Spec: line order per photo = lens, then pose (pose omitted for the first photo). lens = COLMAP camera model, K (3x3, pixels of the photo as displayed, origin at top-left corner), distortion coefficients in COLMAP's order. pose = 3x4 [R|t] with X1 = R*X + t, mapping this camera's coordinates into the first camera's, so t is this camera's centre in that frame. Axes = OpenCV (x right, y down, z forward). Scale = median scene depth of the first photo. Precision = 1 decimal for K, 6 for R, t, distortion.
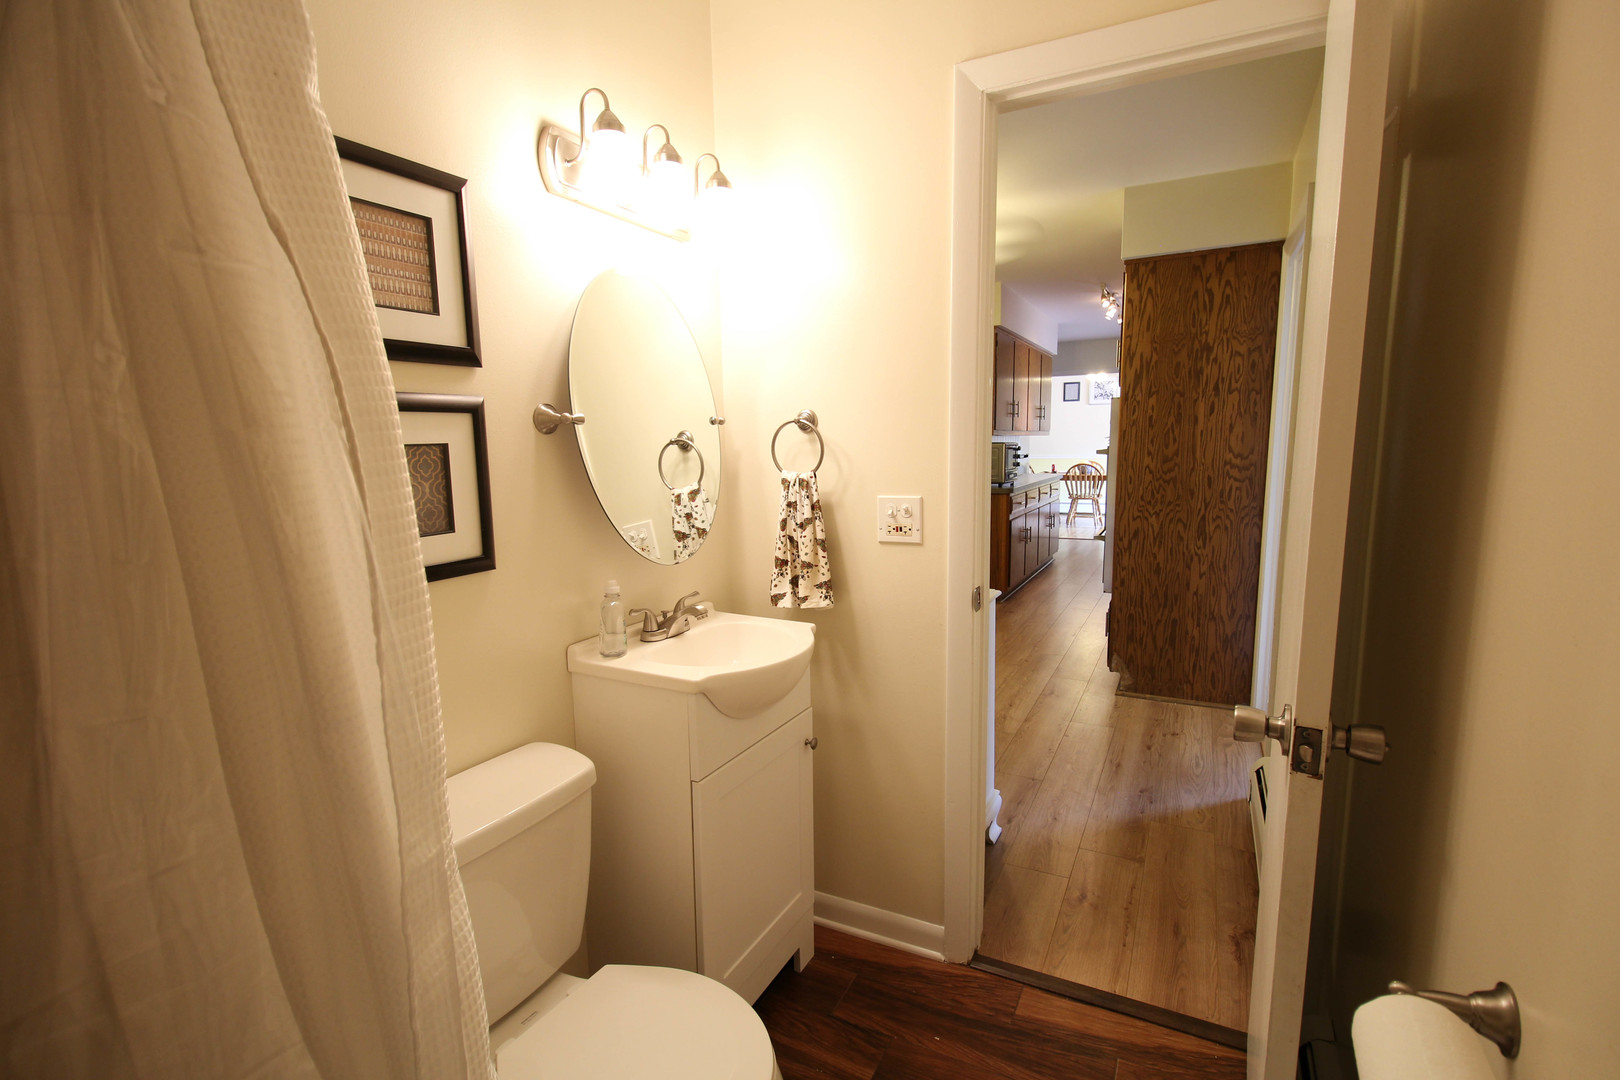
lens RADIAL K [[748.0, 0, 812.7], [0, 748.0, 547.3], [0, 0, 1]] dist [0.010836, -0.008261]
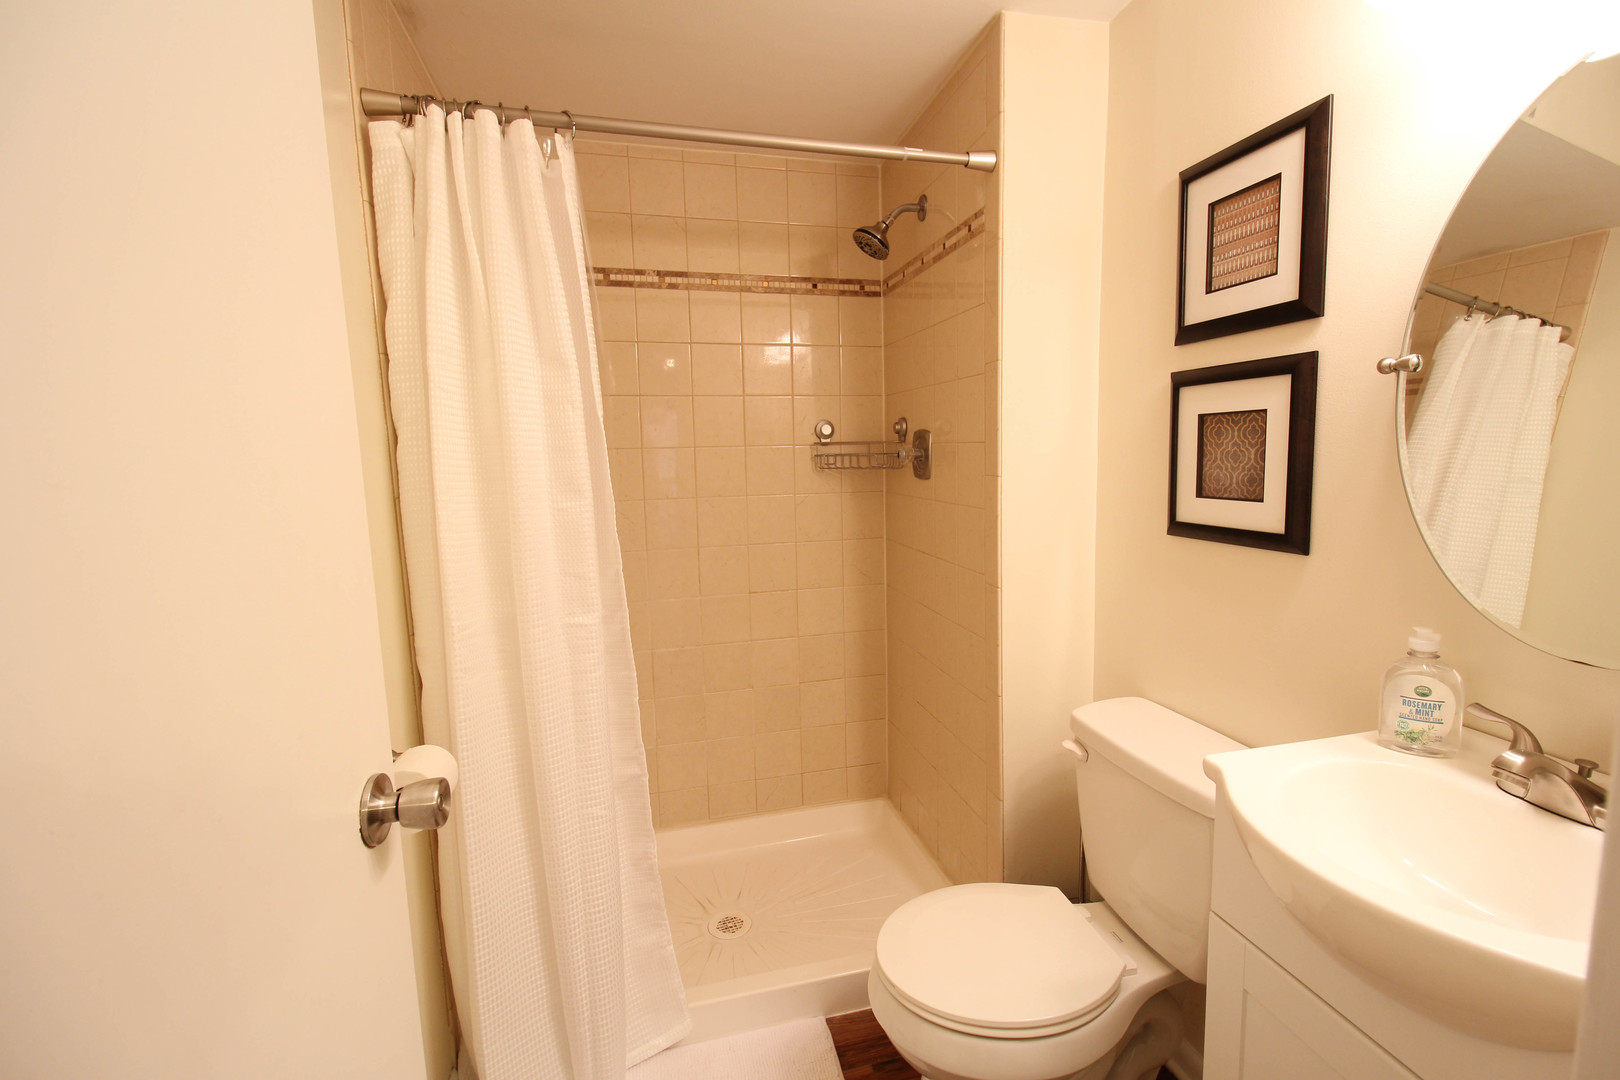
lens RADIAL K [[748.0, 0, 810.9], [0, 748.0, 534.6], [0, 0, 1]] dist [0.010836, -0.008261]
pose [[-0.739432, 0.114188, -0.663477, 0.608168], [-0.061088, 0.970065, 0.235034, -0.175251], [0.670454, 0.214323, -0.710322, 1.341600]]
